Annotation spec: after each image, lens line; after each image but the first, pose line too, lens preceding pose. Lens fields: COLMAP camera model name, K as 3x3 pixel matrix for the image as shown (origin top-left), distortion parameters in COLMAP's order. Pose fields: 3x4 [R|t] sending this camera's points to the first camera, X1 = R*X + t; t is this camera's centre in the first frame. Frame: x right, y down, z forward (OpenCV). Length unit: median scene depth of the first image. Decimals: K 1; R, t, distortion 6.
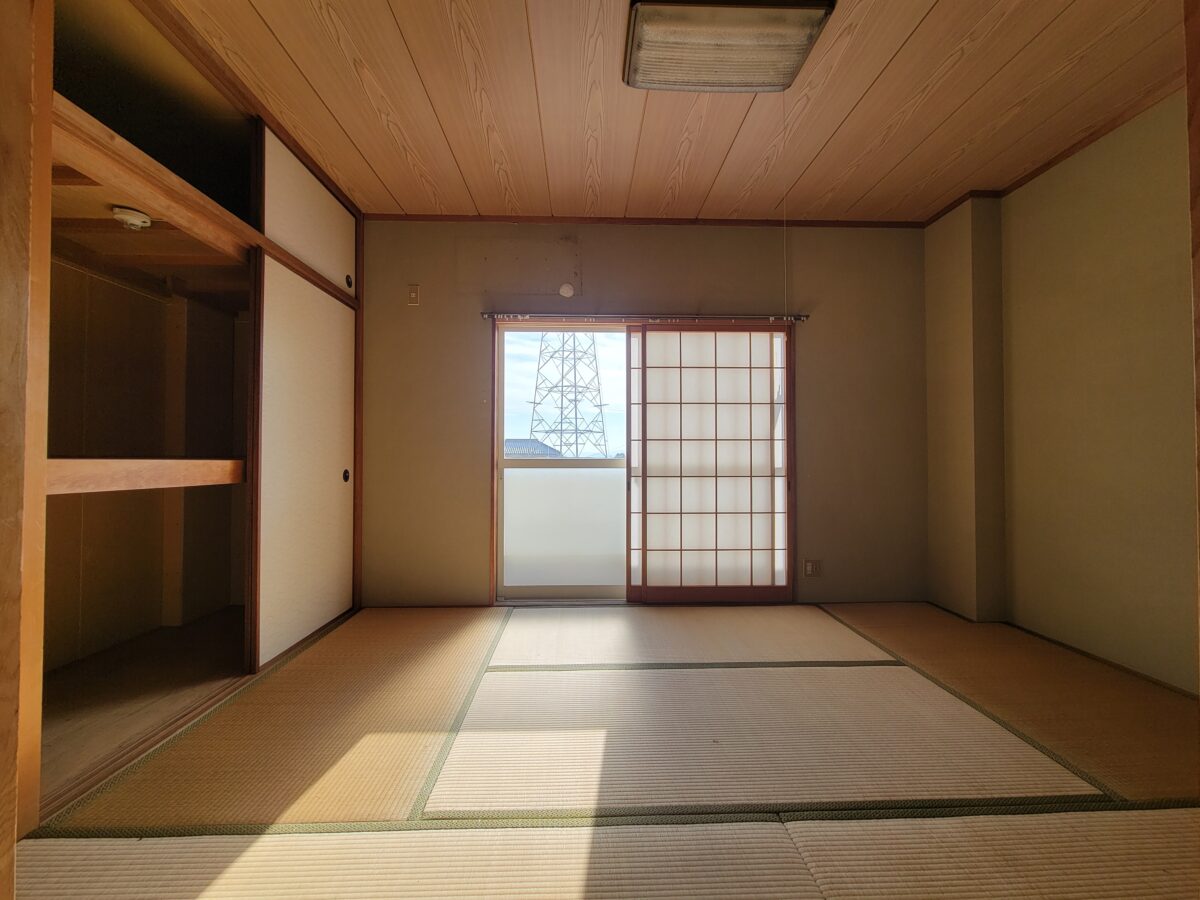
lens RADIAL K [[487.3, 0, 597.9], [0, 487.3, 447.4], [0, 0, 1]] dist [0.002340, -0.000105]
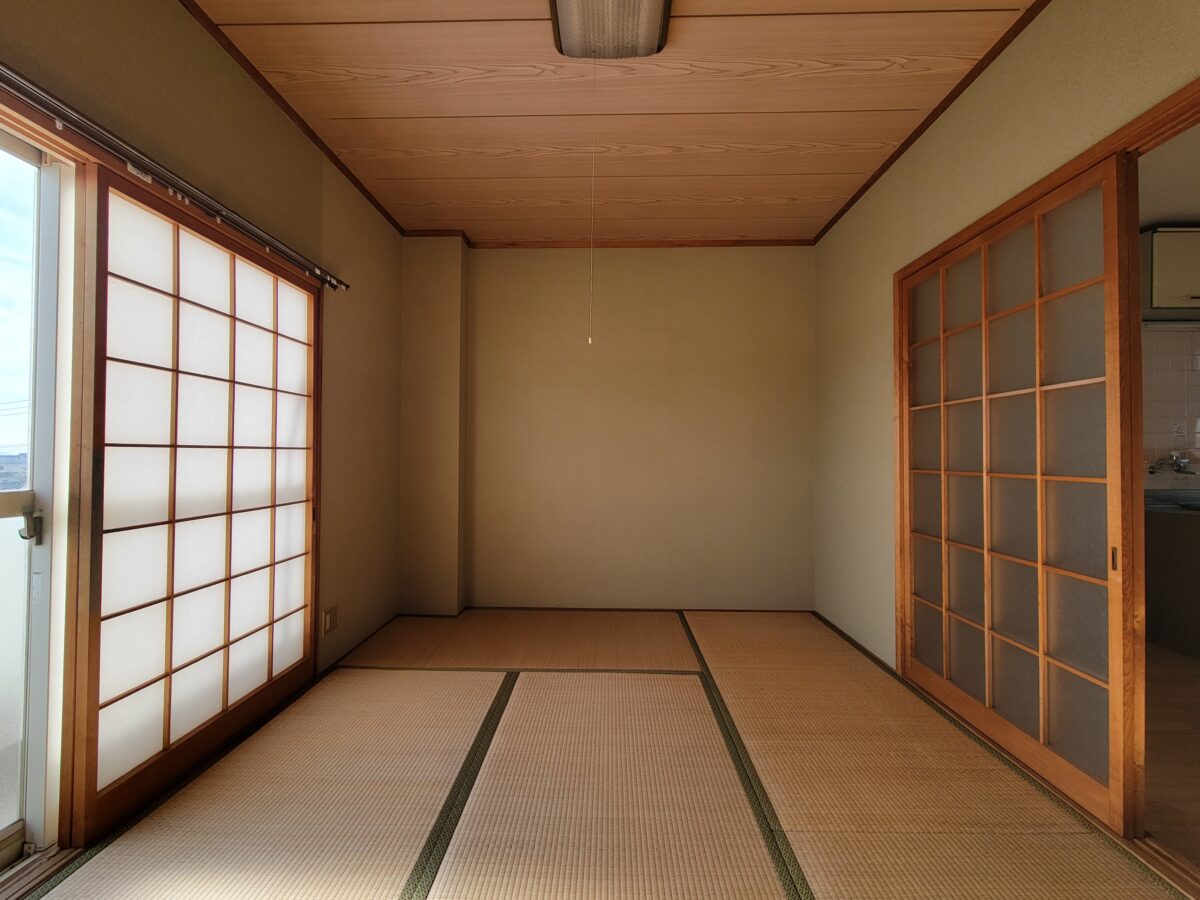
lens RADIAL K [[487.3, 0, 597.9], [0, 487.3, 447.4], [0, 0, 1]] dist [0.002340, -0.000105]
pose [[0.062032, 0.018437, 0.997904, -0.293474], [-0.018811, 0.999673, -0.017300, -0.013792], [-0.997897, -0.017698, 0.062359, 0.556126]]
